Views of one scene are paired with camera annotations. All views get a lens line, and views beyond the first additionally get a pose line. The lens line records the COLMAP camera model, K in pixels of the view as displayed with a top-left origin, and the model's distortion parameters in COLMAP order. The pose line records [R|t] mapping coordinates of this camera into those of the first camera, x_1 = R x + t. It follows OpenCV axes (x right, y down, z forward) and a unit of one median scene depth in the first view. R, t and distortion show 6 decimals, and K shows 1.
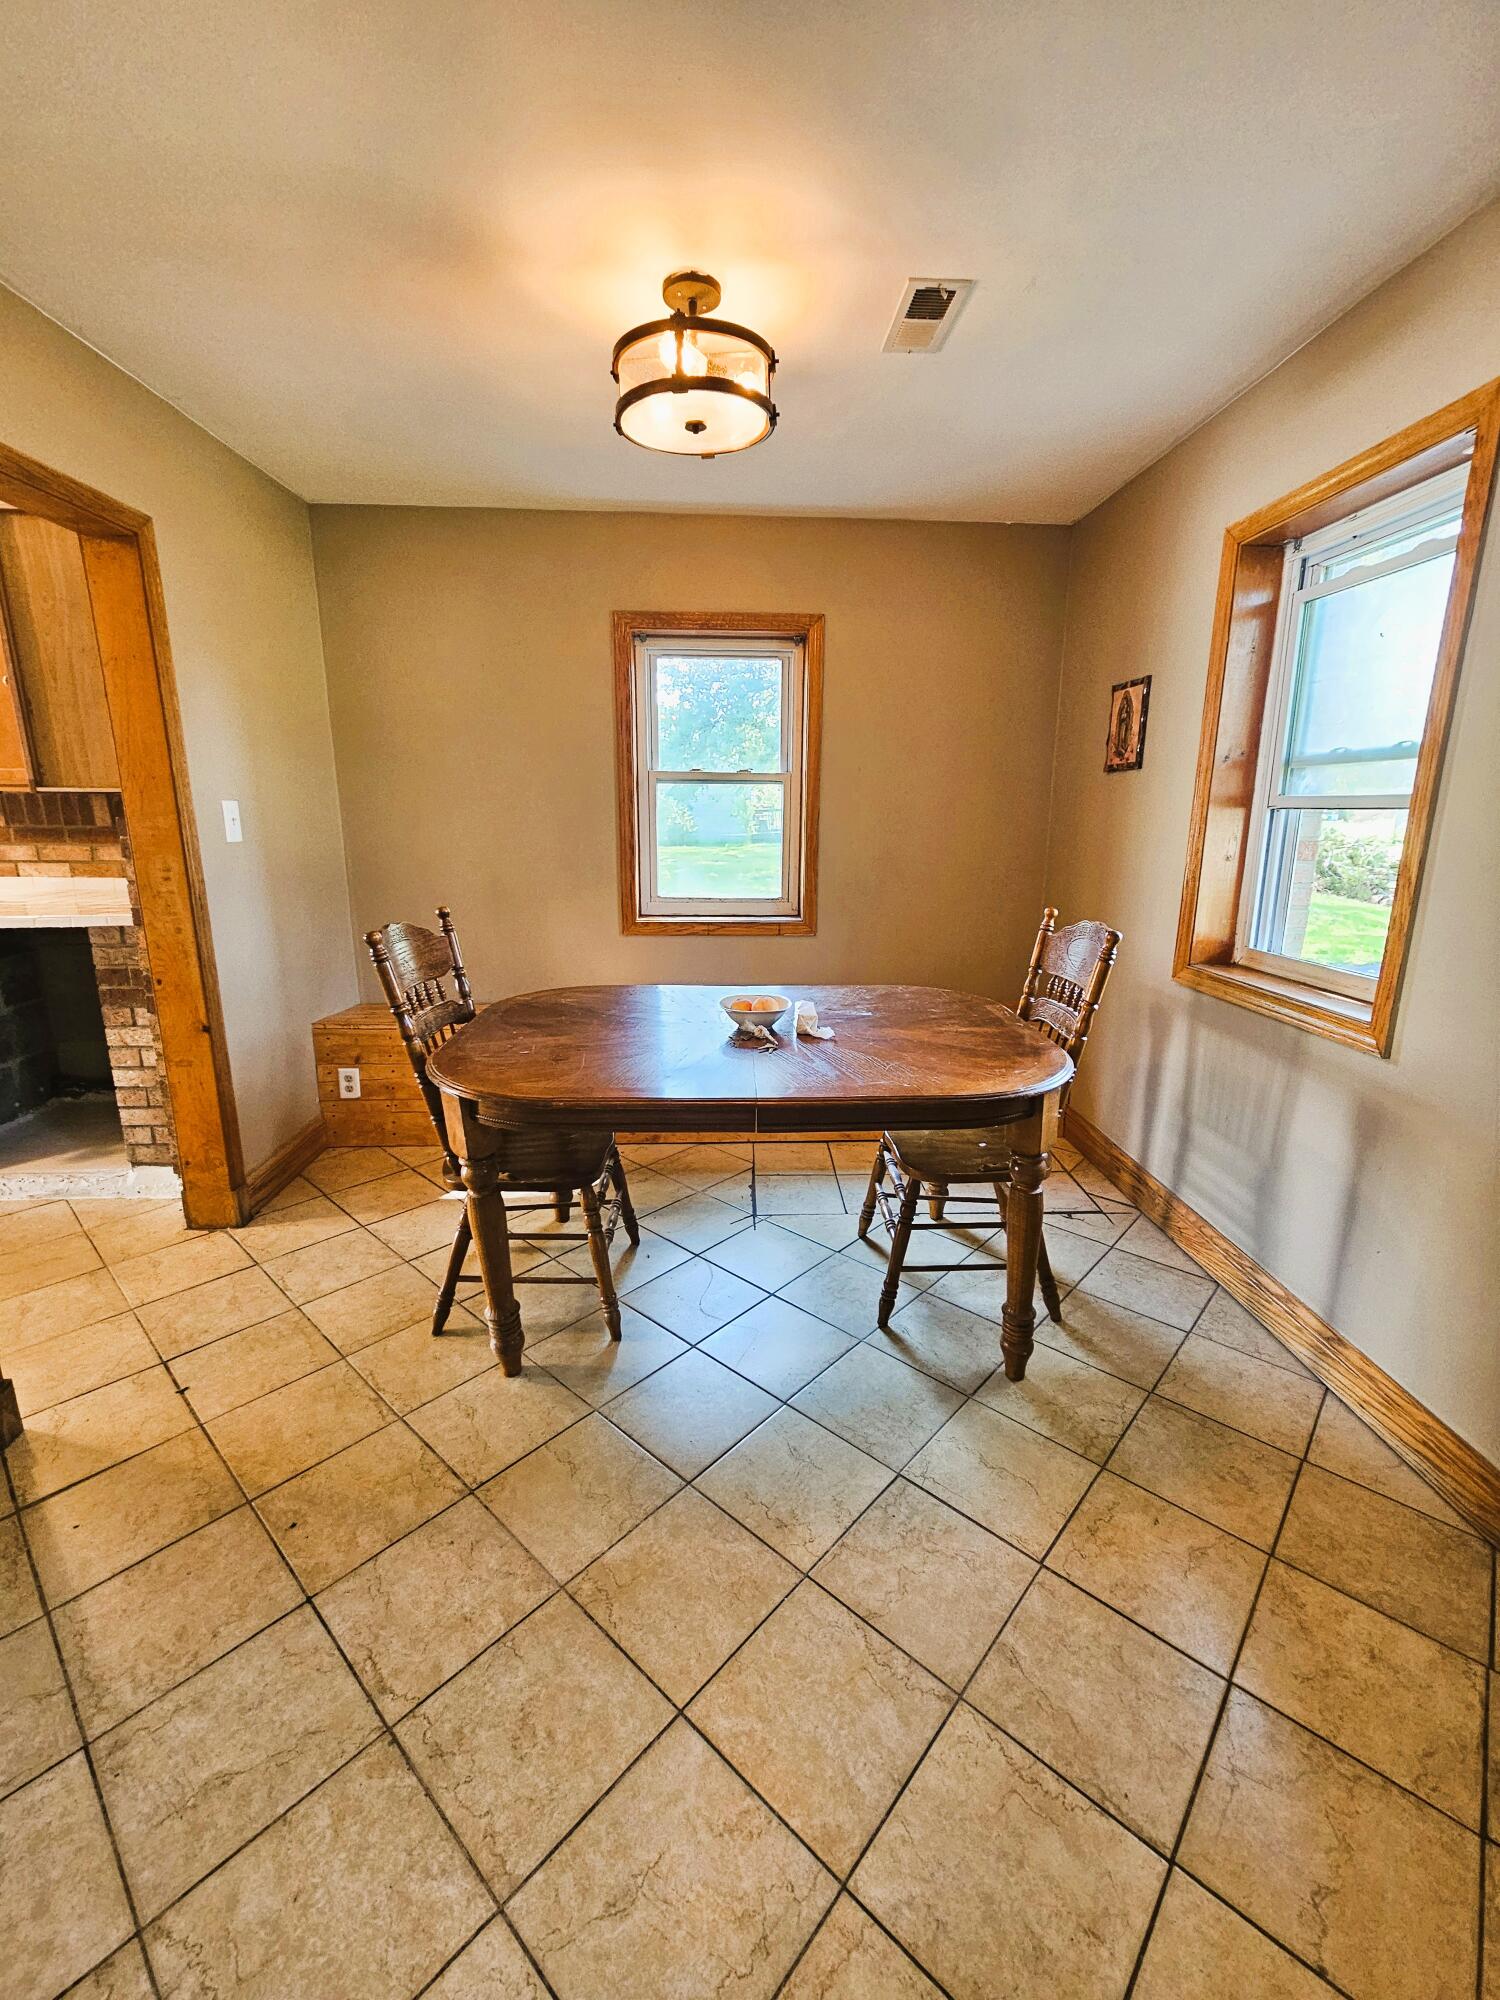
lens RADIAL K [[821.3, 0, 761.2], [0, 821.3, 992.1], [0, 0, 1]] dist [-0.000375, 0.000422]
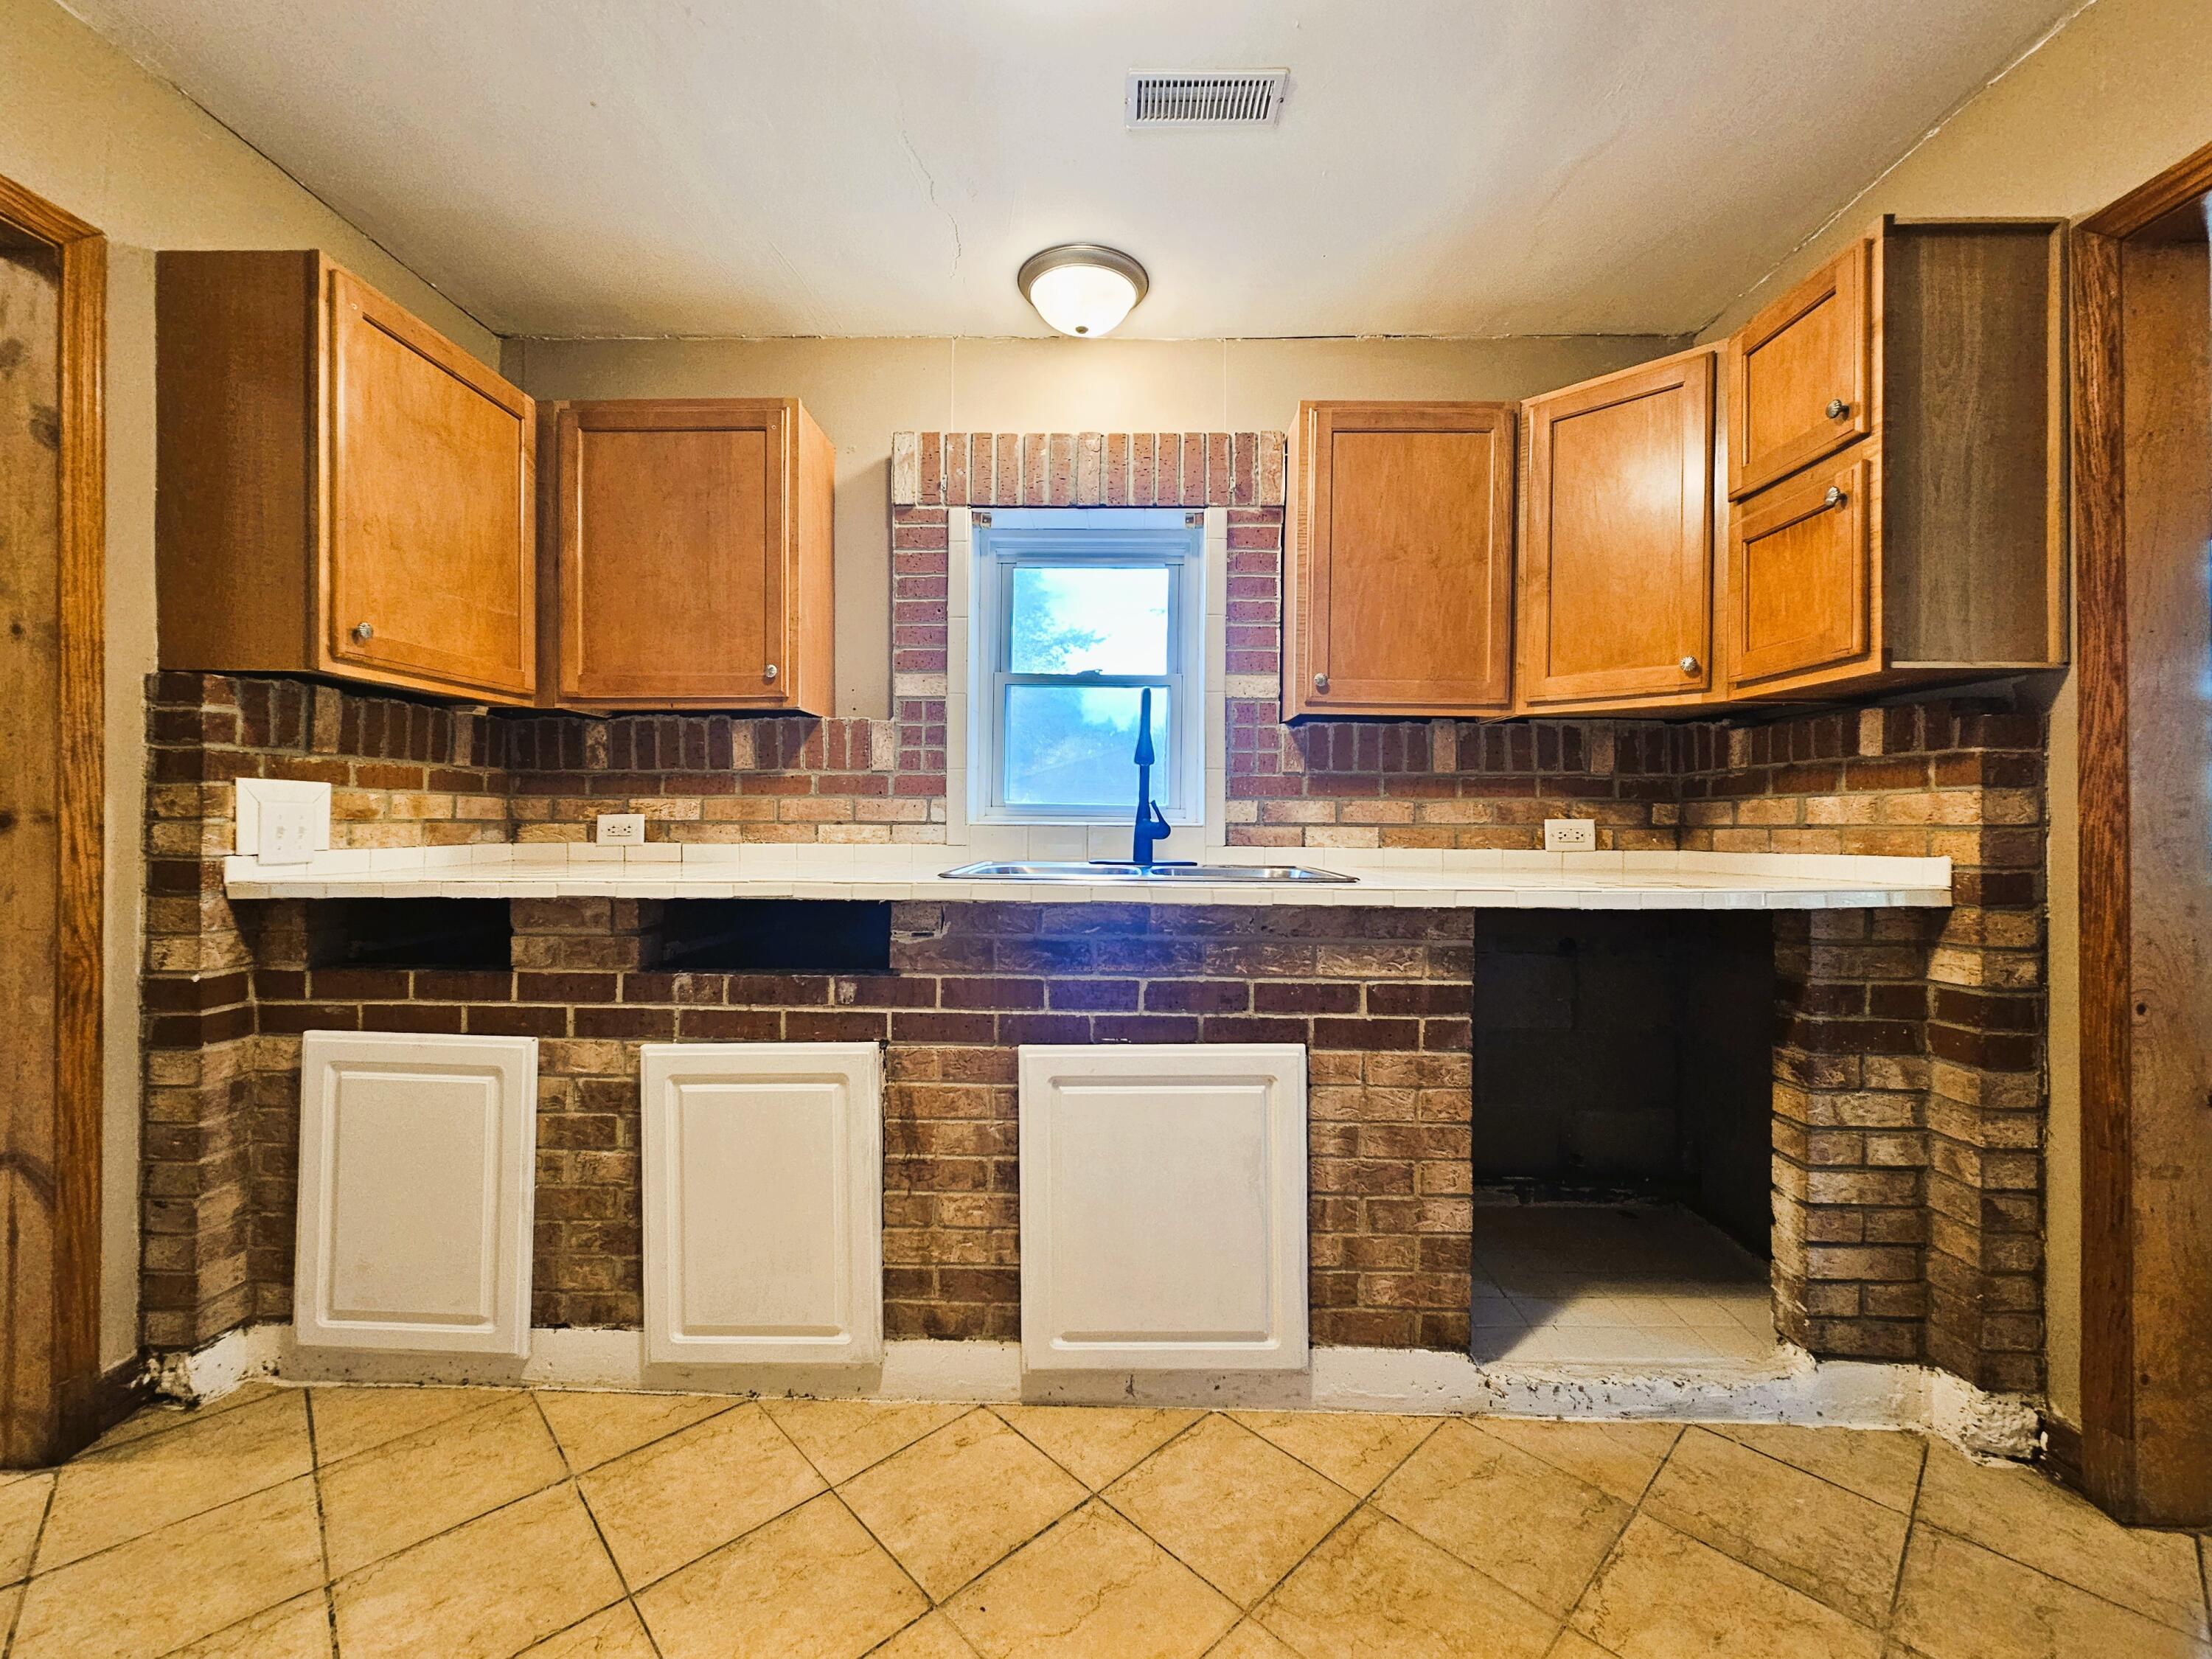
lens RADIAL K [[915.9, 0, 1093.0], [0, 915.9, 822.4], [0, 0, 1]] dist [0.001190, 0.000647]
pose [[0.996448, -0.004443, -0.084096, -1.191684], [-0.014565, 0.974467, -0.224058, 0.011277], [0.082944, 0.224487, 0.970941, 0.302815]]
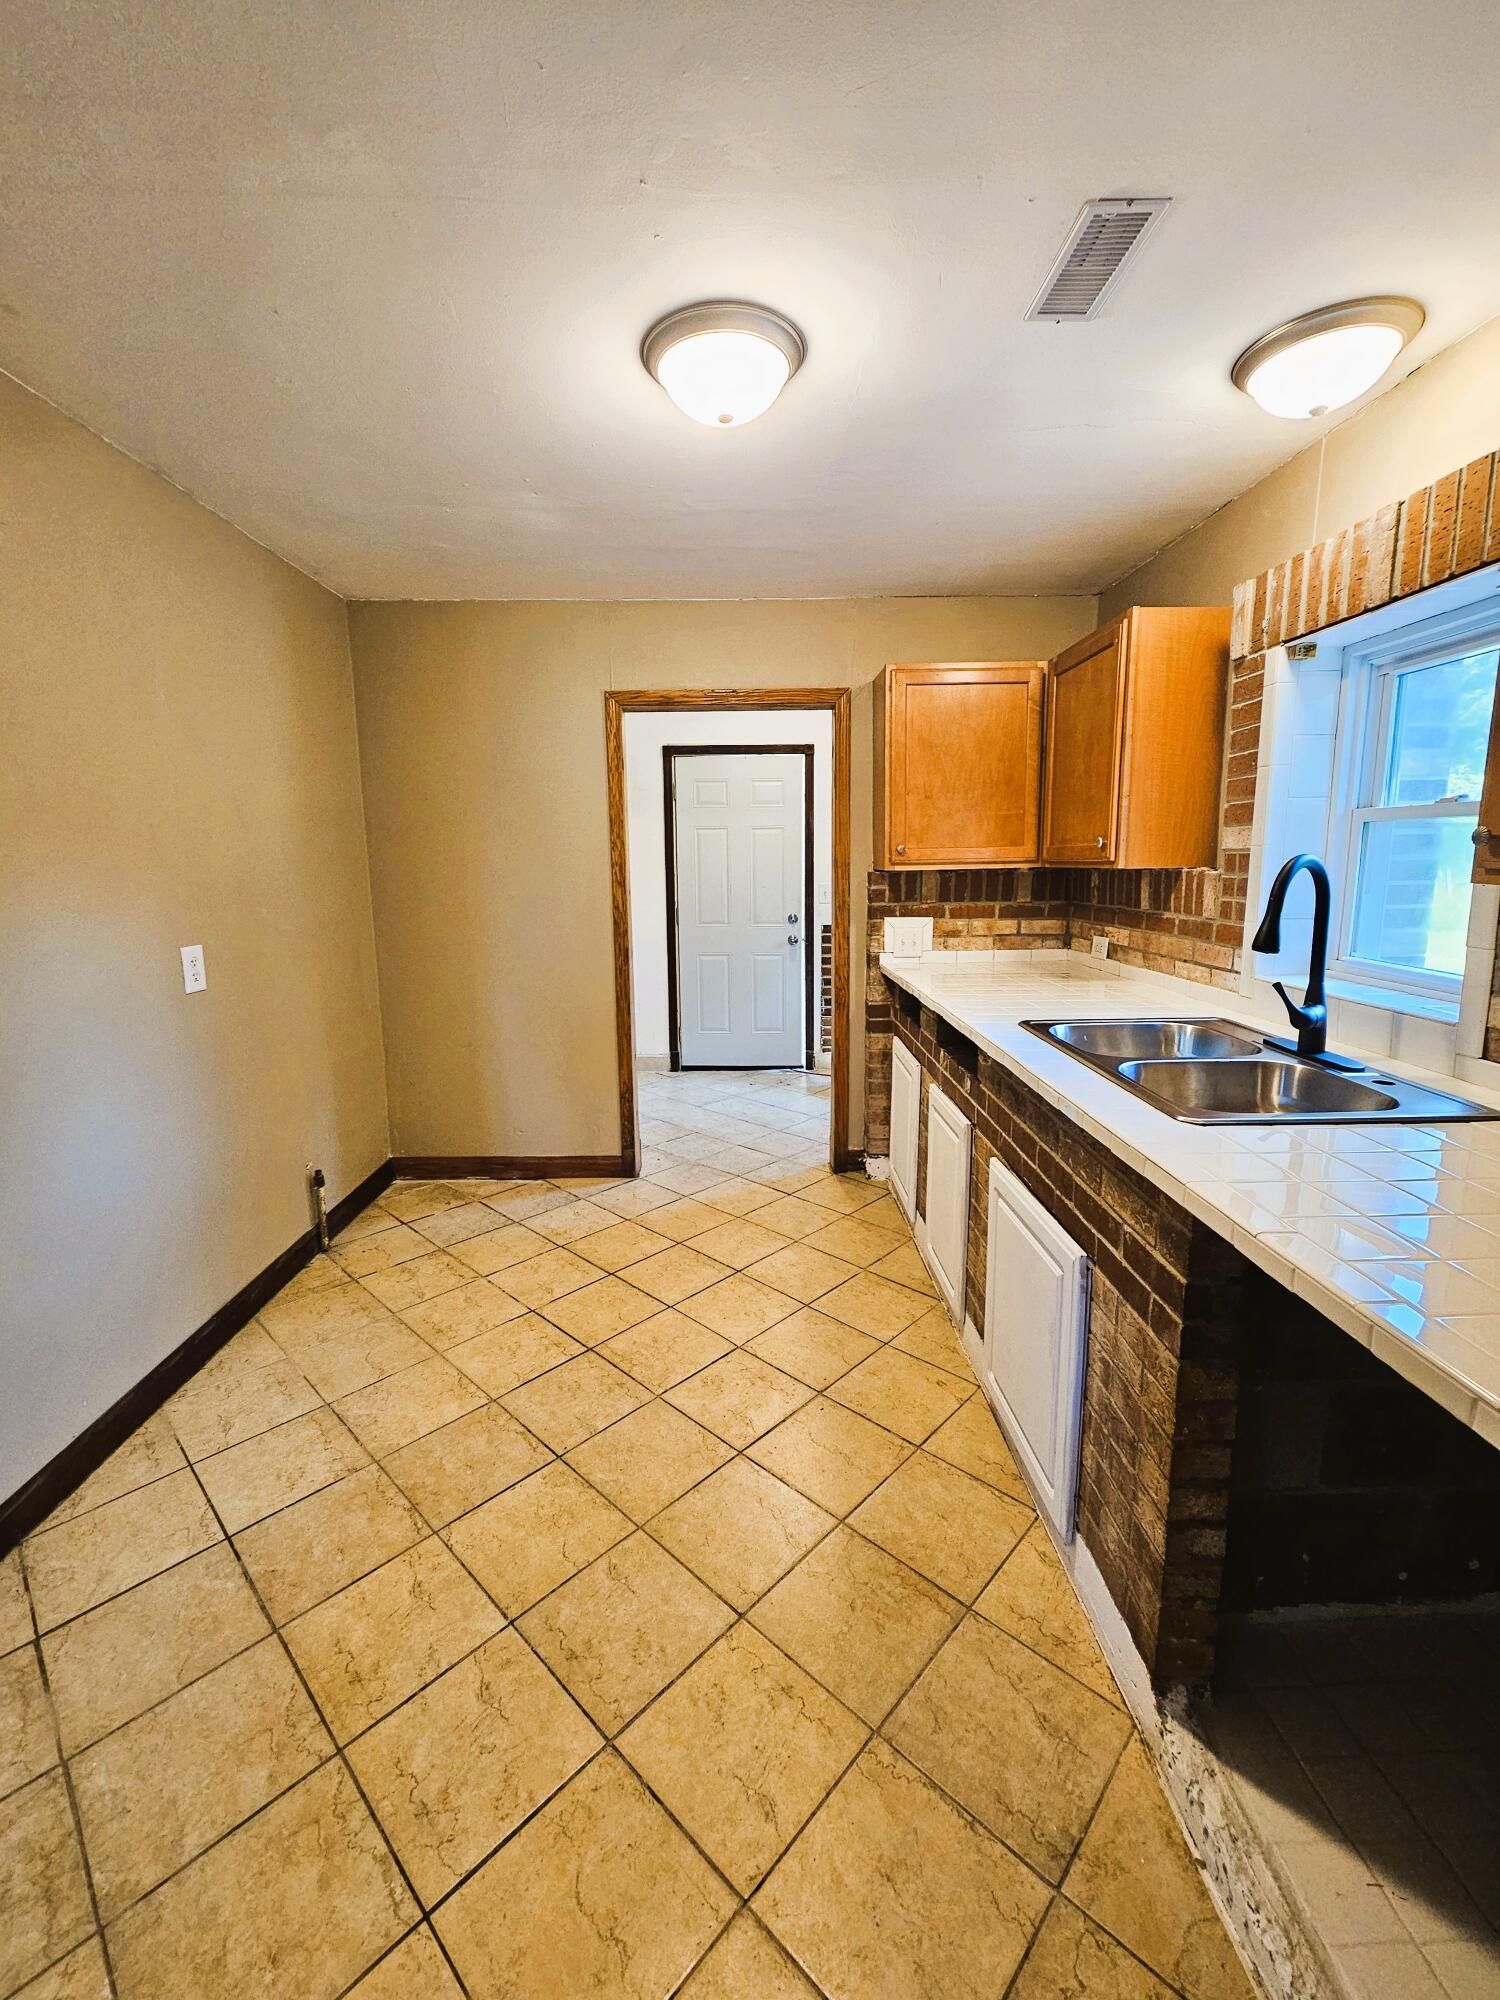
lens RADIAL K [[821.3, 0, 761.2], [0, 821.3, 992.1], [0, 0, 1]] dist [-0.000375, 0.000422]
pose [[-0.027940, 0.151118, -0.988121, -0.585921], [-0.215706, 0.964306, 0.153575, -0.189323], [0.976059, 0.217434, 0.005654, 0.685688]]
